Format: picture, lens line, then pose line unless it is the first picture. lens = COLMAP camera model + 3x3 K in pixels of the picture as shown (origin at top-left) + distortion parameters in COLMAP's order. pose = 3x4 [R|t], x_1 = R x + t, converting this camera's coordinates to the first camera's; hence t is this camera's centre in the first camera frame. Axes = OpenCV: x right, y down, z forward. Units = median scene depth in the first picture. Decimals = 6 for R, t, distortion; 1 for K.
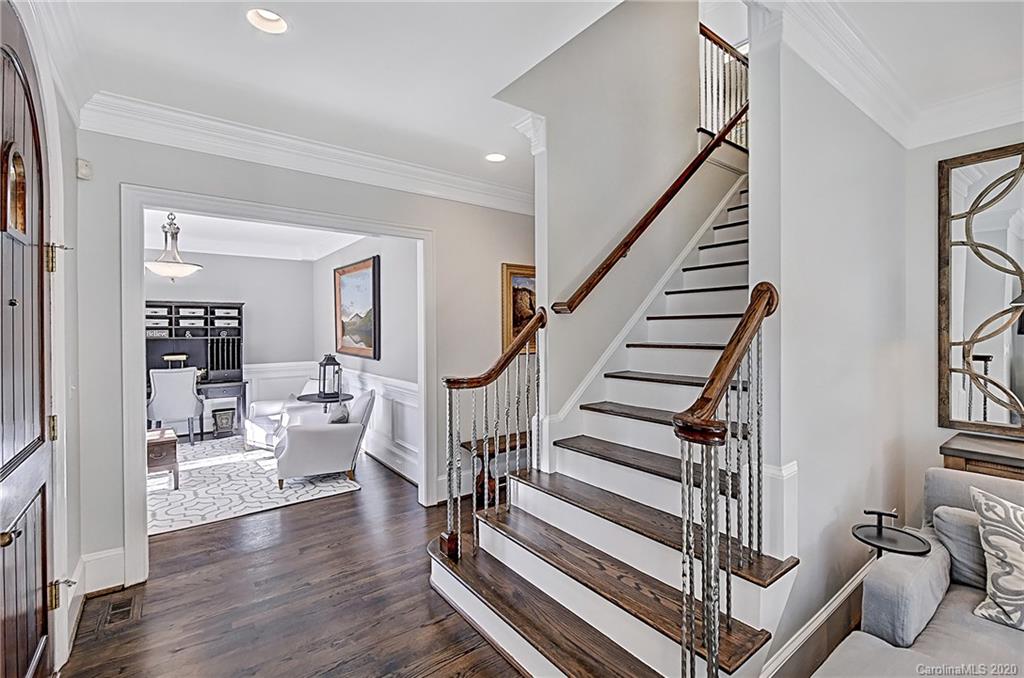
lens RADIAL K [[449.8, 0, 497.9], [0, 449.8, 322.8], [0, 0, 1]] dist [0.025297, 0.000283]
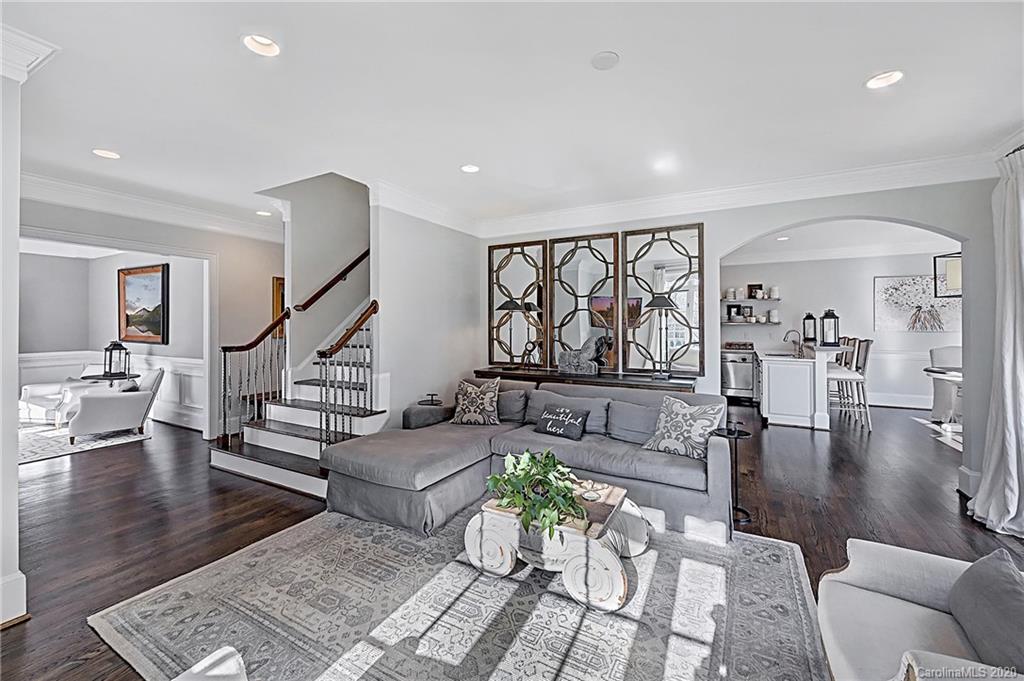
lens RADIAL K [[417.0, 0, 510.9], [0, 417.0, 318.9], [0, 0, 1]] dist [0.001308, -0.000223]
pose [[0.899563, 0.008788, 0.436703, 0.106991], [-0.007709, 0.999961, -0.004242, 0.007179], [-0.436723, 0.000449, 0.899596, -0.547319]]
